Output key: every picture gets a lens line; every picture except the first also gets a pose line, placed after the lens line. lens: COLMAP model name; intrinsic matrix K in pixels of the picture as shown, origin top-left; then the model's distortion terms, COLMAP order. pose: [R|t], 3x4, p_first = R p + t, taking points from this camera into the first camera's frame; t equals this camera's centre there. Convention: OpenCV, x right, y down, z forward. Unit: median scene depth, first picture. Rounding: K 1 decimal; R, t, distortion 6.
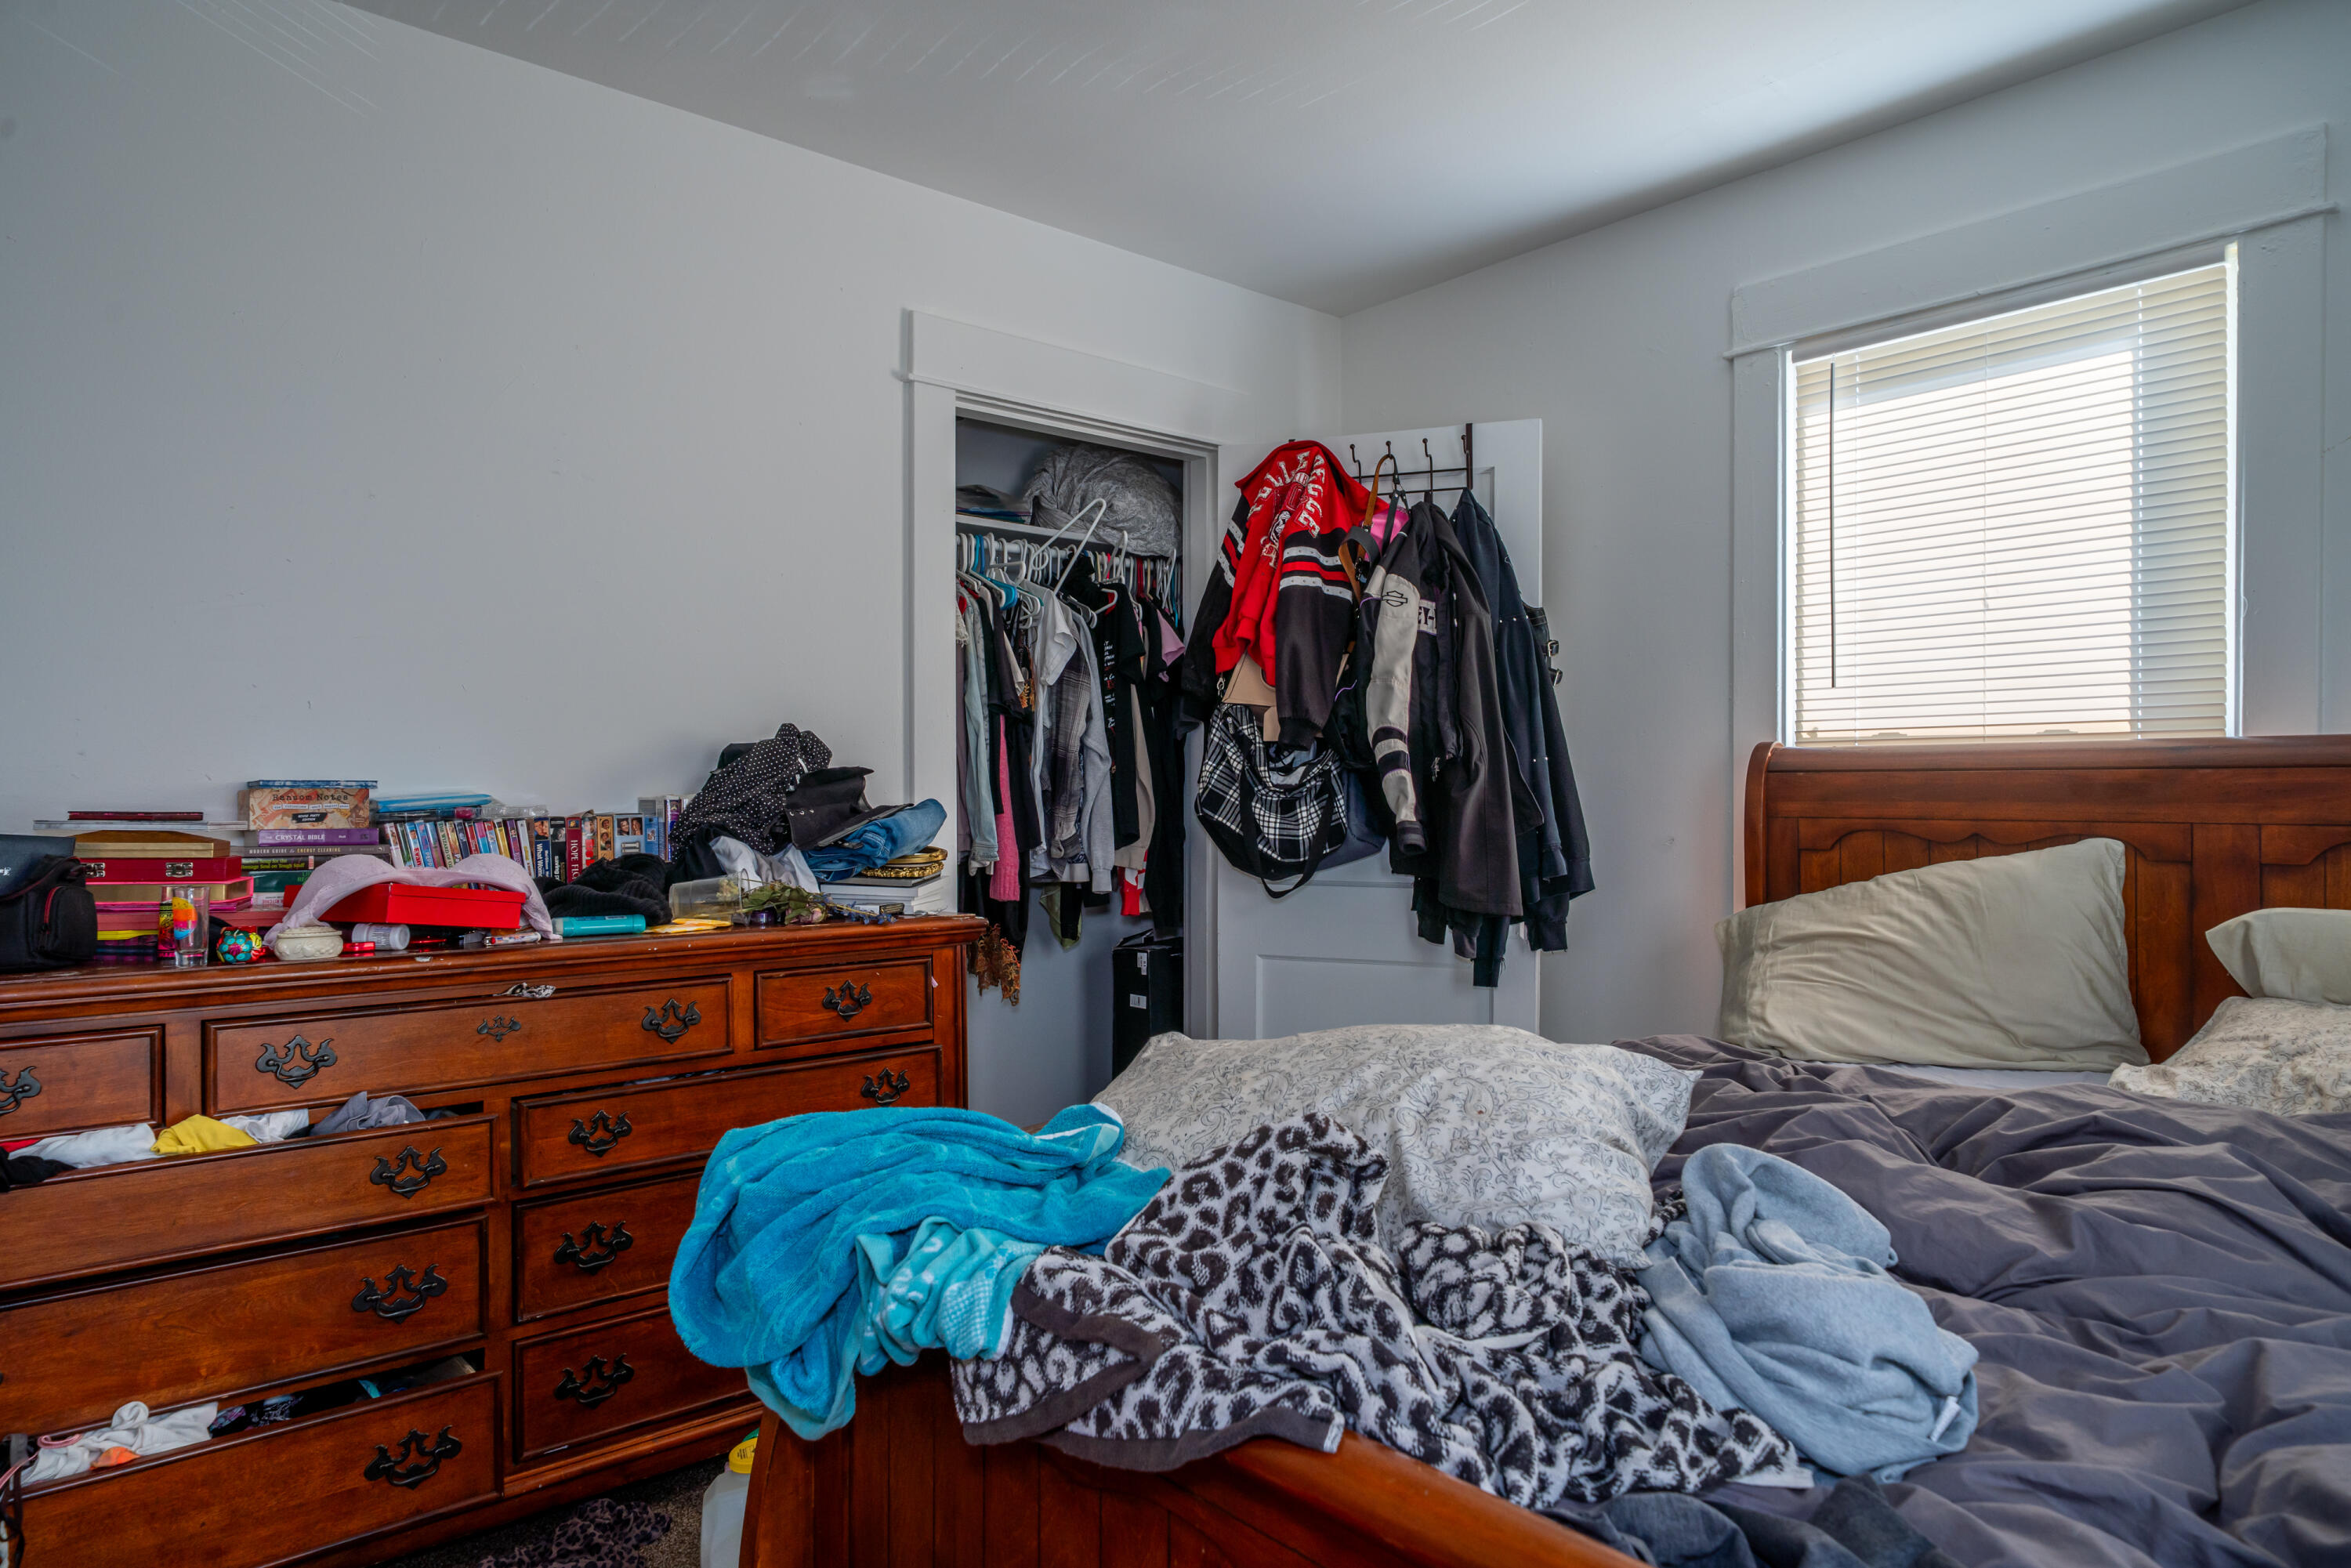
lens RADIAL K [[1442.9, 0, 1172.0], [0, 1442.9, 796.3], [0, 0, 1]] dist [0.019744, 0.001141]
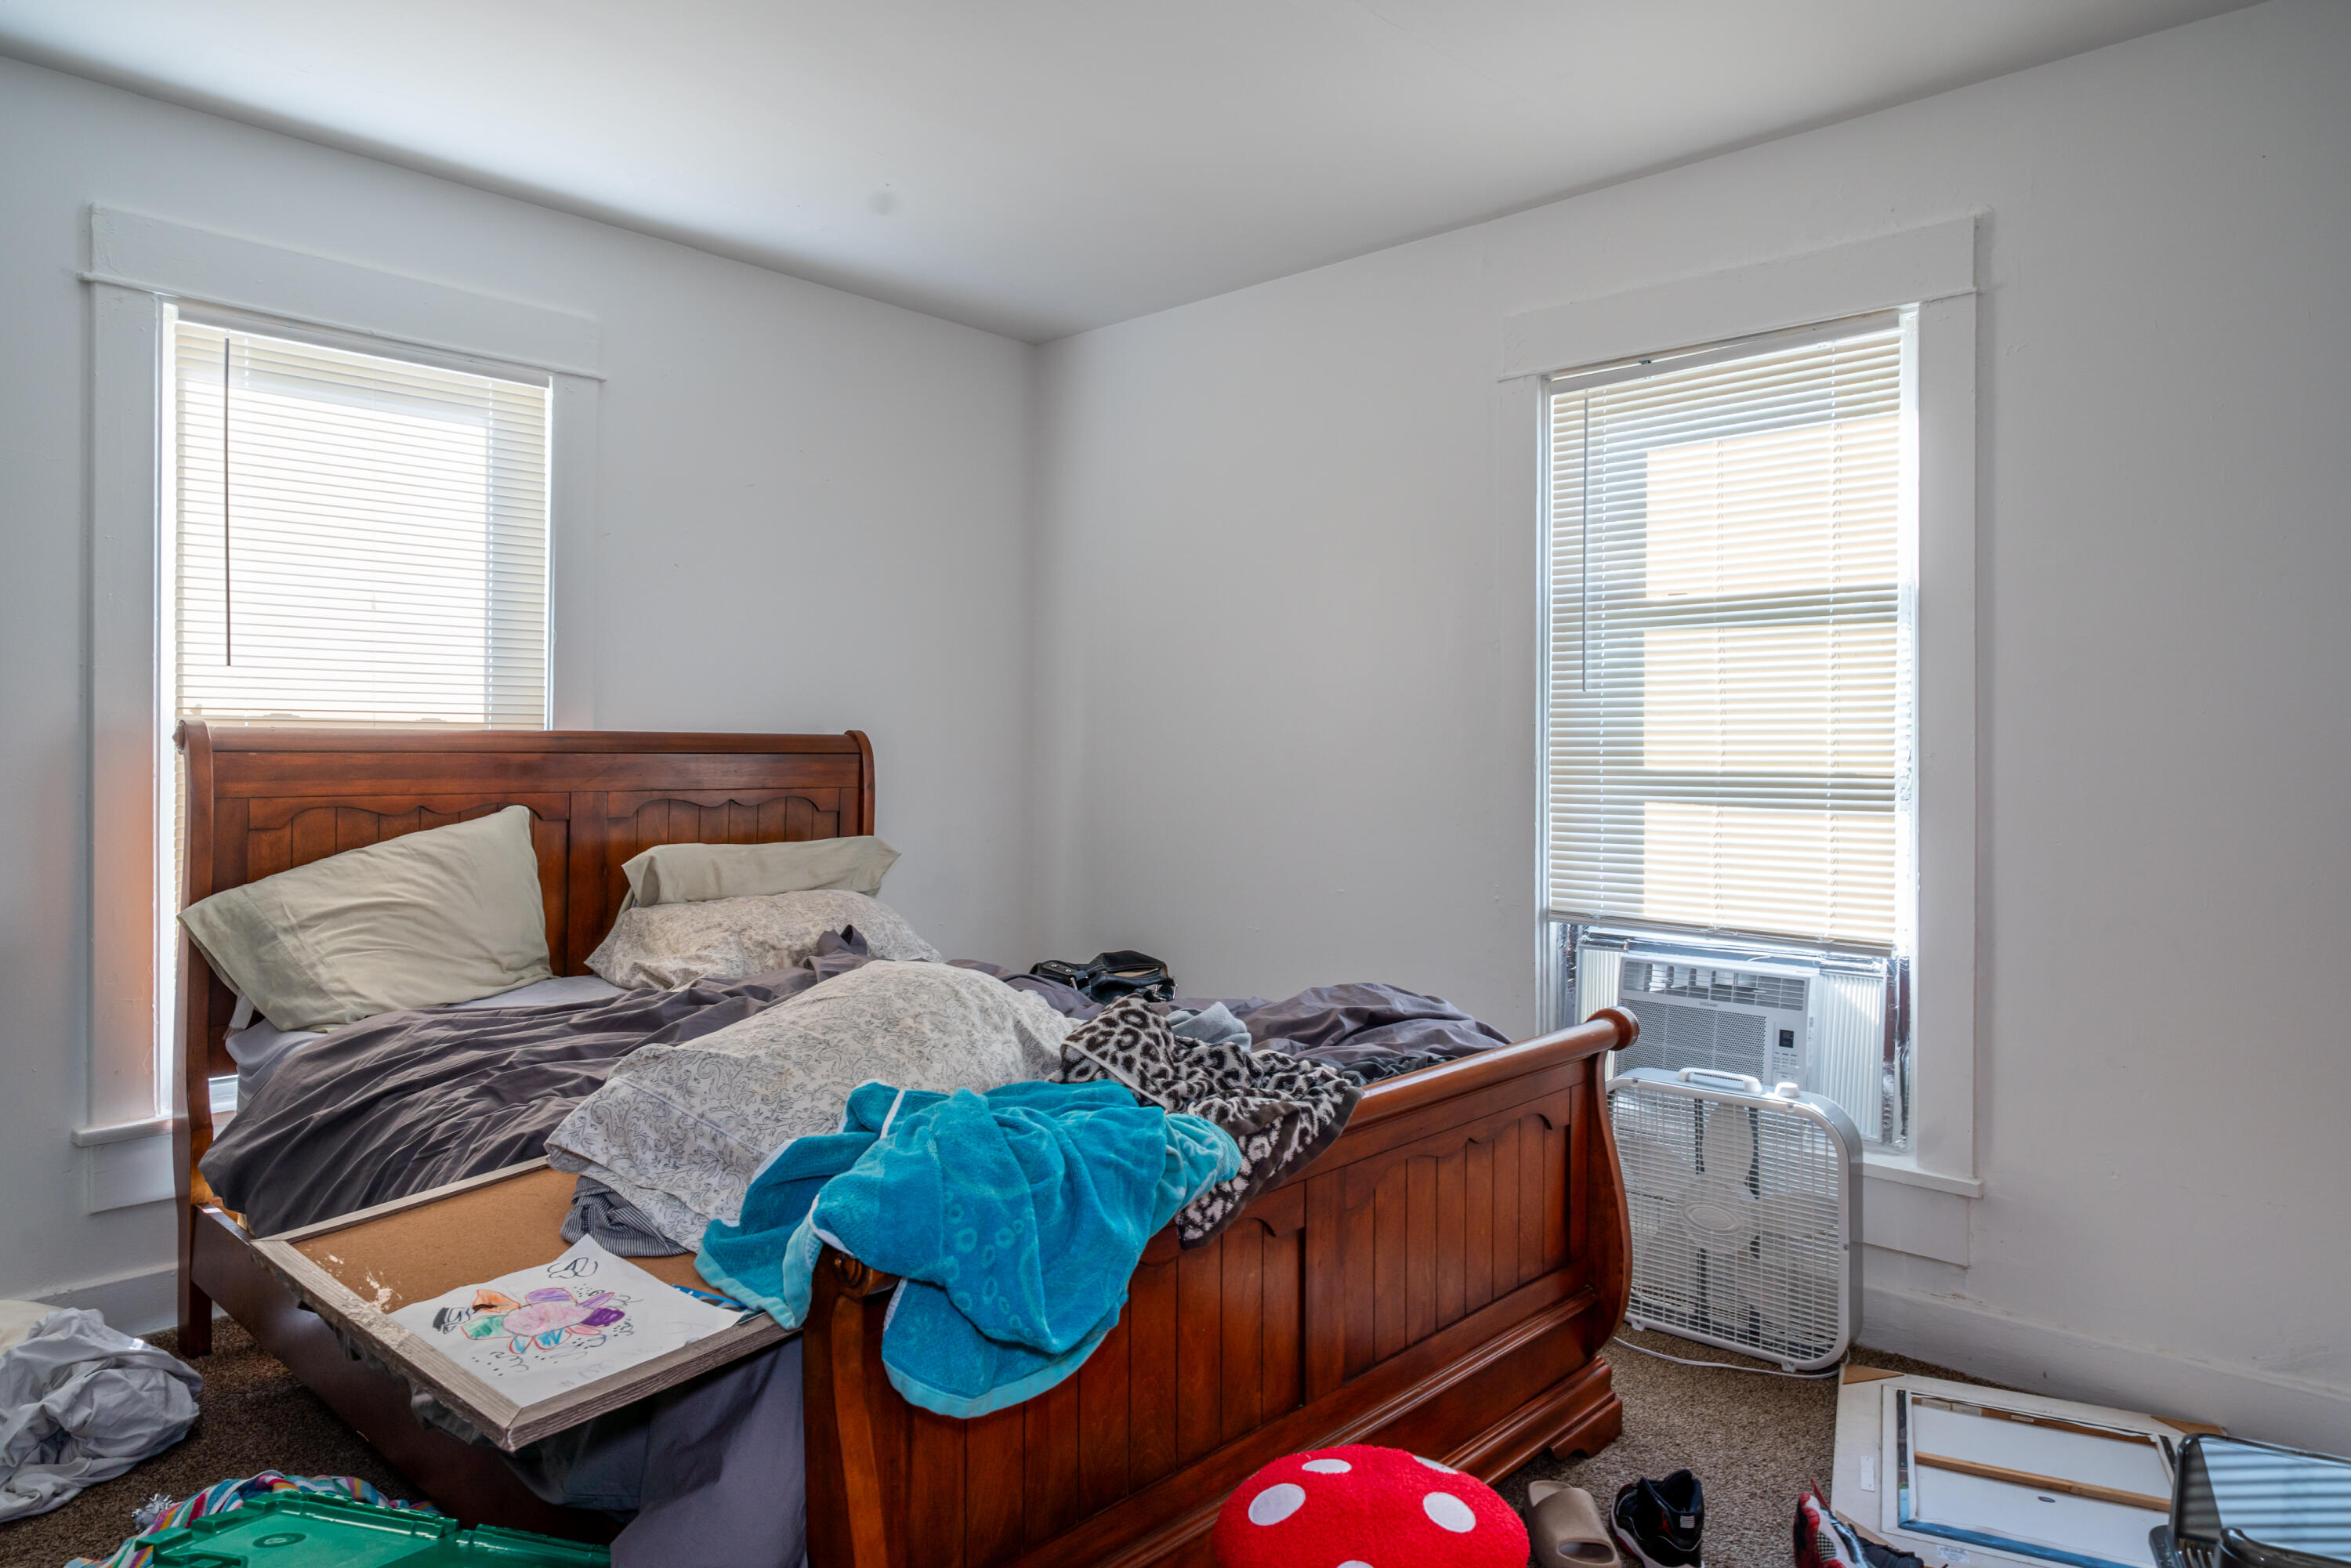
lens RADIAL K [[1442.9, 0, 1172.3], [0, 1442.9, 766.6], [0, 0, 1]] dist [0.019744, 0.001141]
pose [[-0.103763, -0.008429, 0.994566, -0.678680], [0.001941, 0.999960, 0.008678, -0.015343], [-0.994600, 0.002831, -0.103743, 0.521218]]
